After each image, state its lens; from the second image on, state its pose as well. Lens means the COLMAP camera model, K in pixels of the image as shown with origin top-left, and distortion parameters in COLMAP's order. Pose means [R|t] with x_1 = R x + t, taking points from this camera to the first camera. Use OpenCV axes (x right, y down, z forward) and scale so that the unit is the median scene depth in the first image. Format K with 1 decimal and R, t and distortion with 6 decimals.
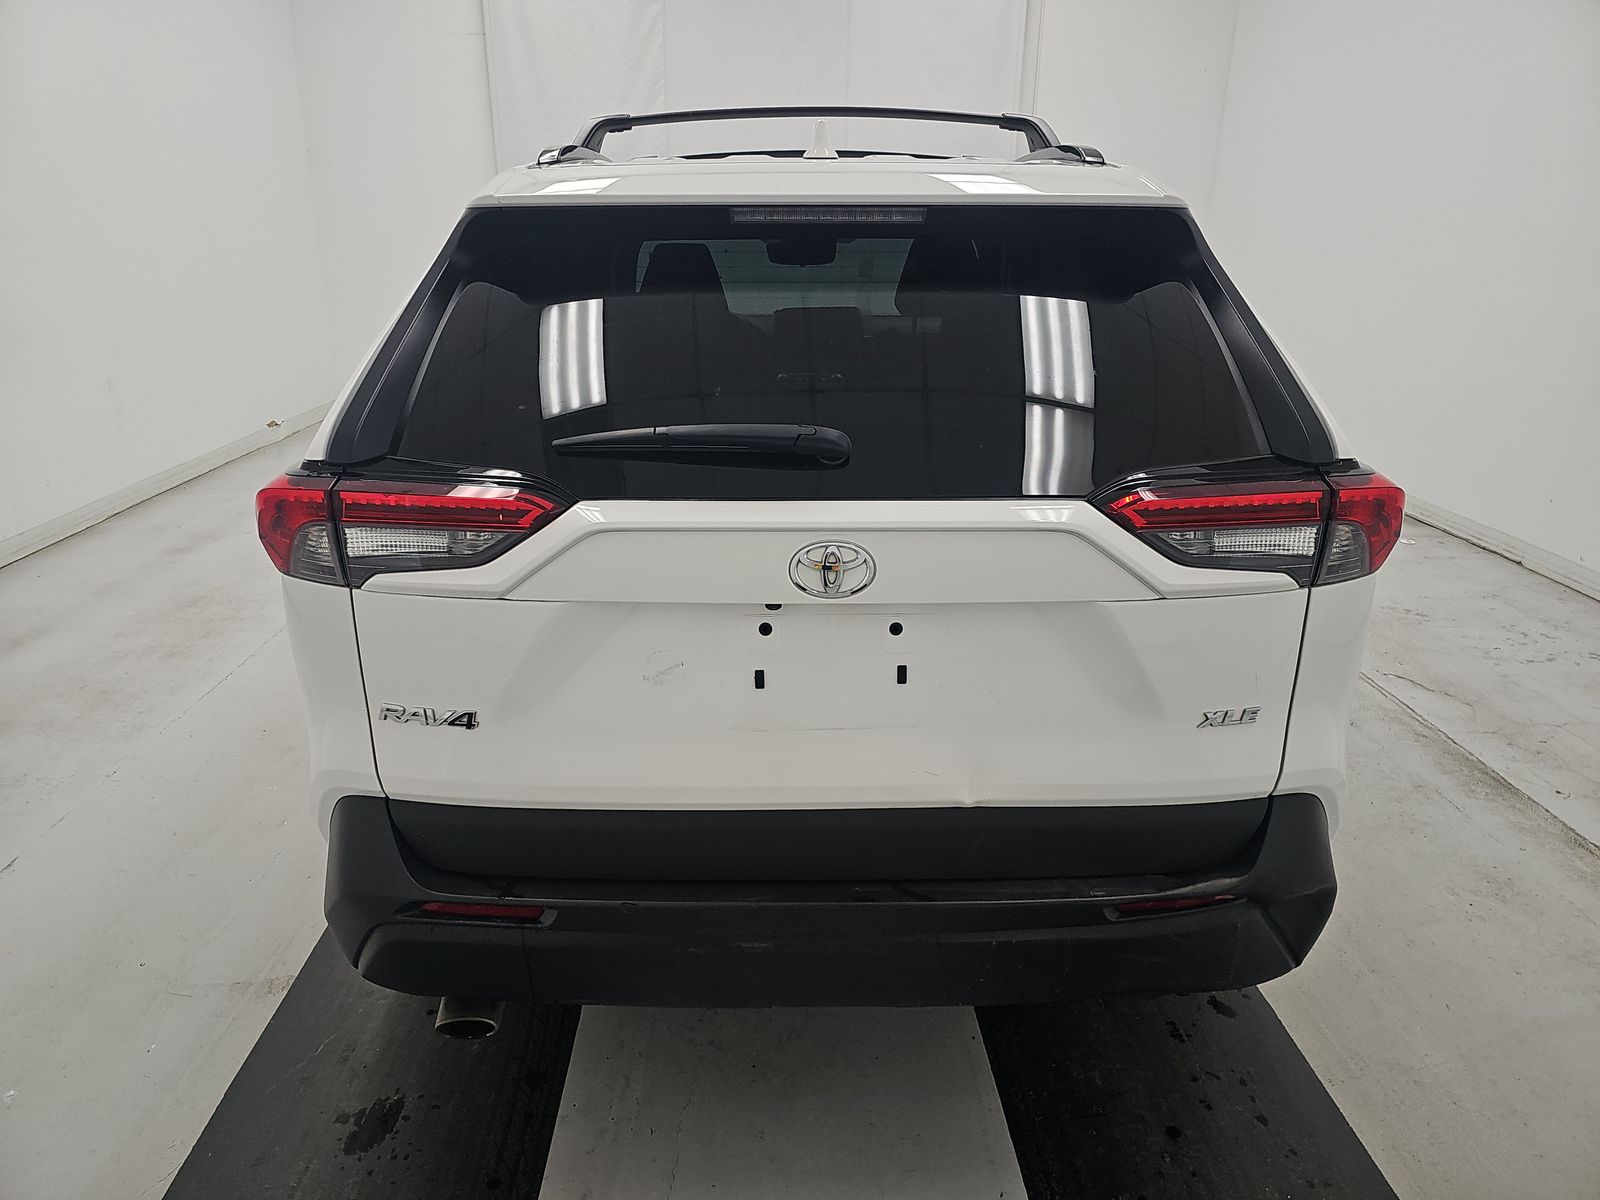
lens RADIAL K [[1073.1, 0, 800.0], [0, 1073.1, 600.0], [0, 0, 1]] dist [-0.003642, -0.002170]
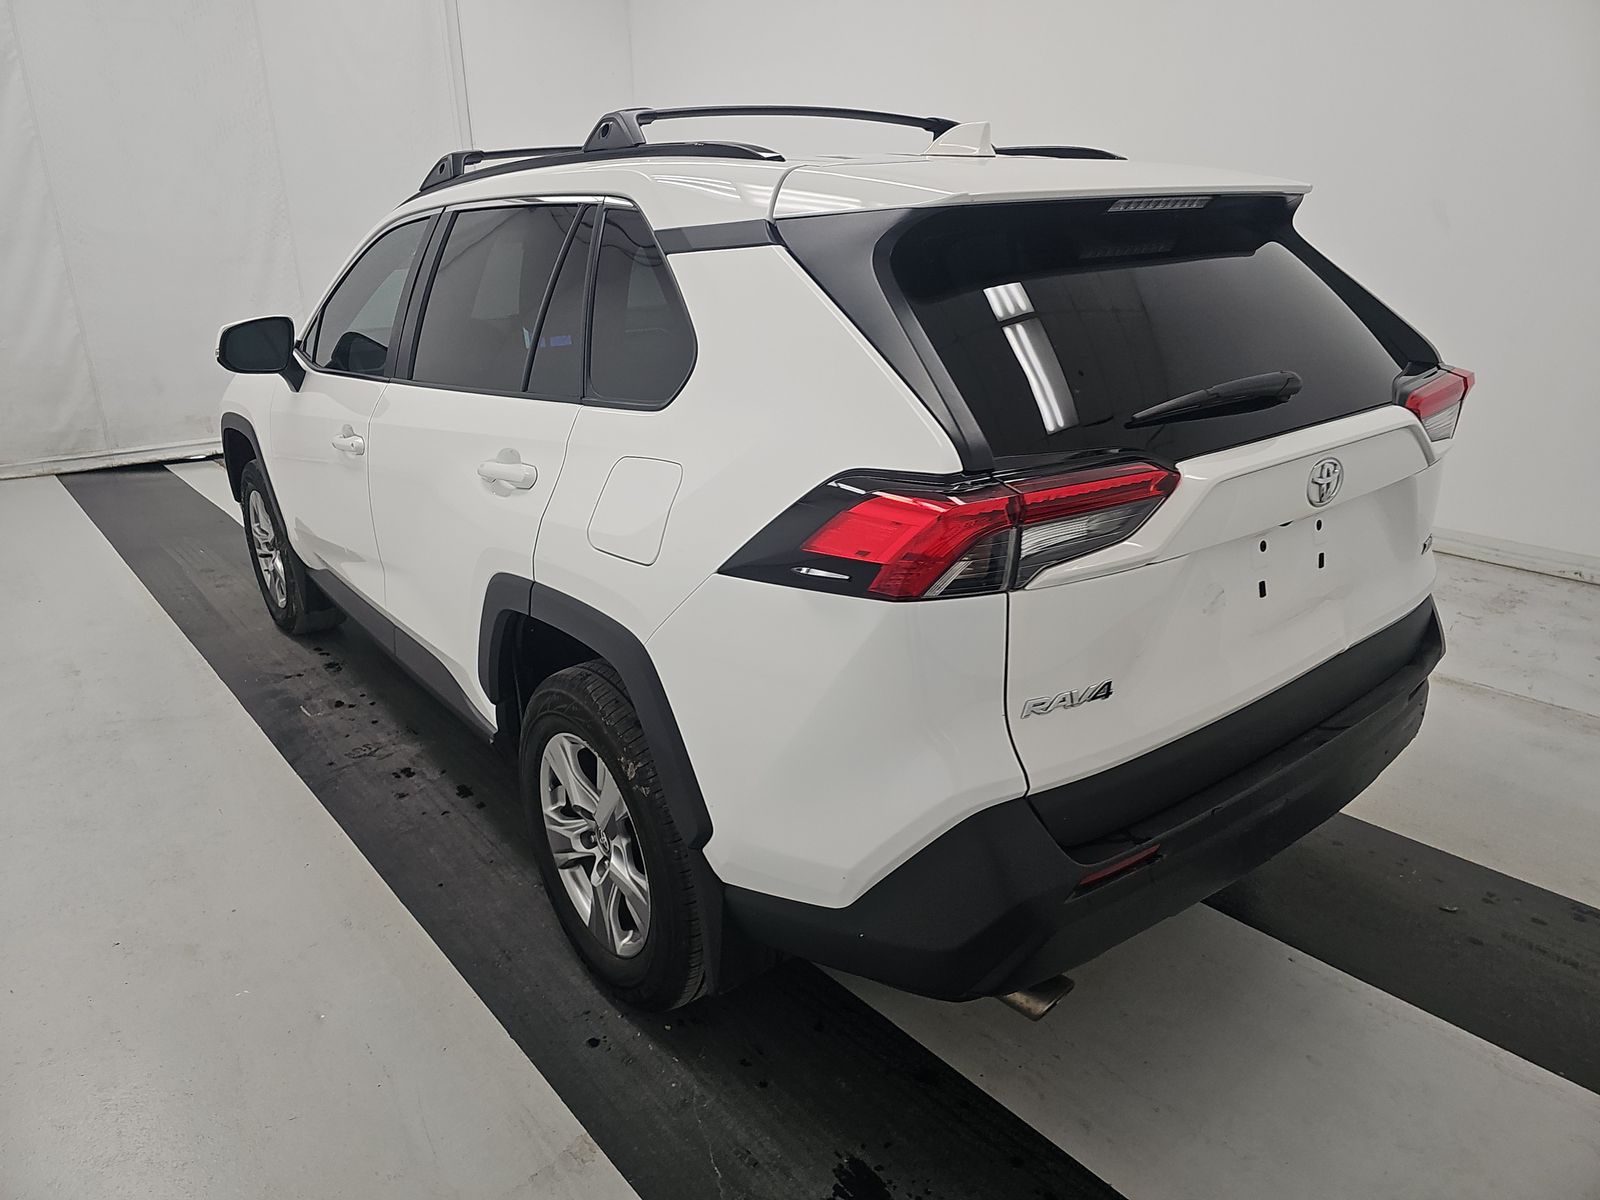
lens RADIAL K [[1073.1, 0, 800.0], [0, 1073.1, 600.0], [0, 0, 1]] dist [-0.003642, -0.002170]
pose [[0.798442, -0.232210, 0.555489, -0.825394], [0.231203, 0.970146, 0.073225, -0.089148], [-0.555909, 0.069965, 0.828293, 0.215147]]
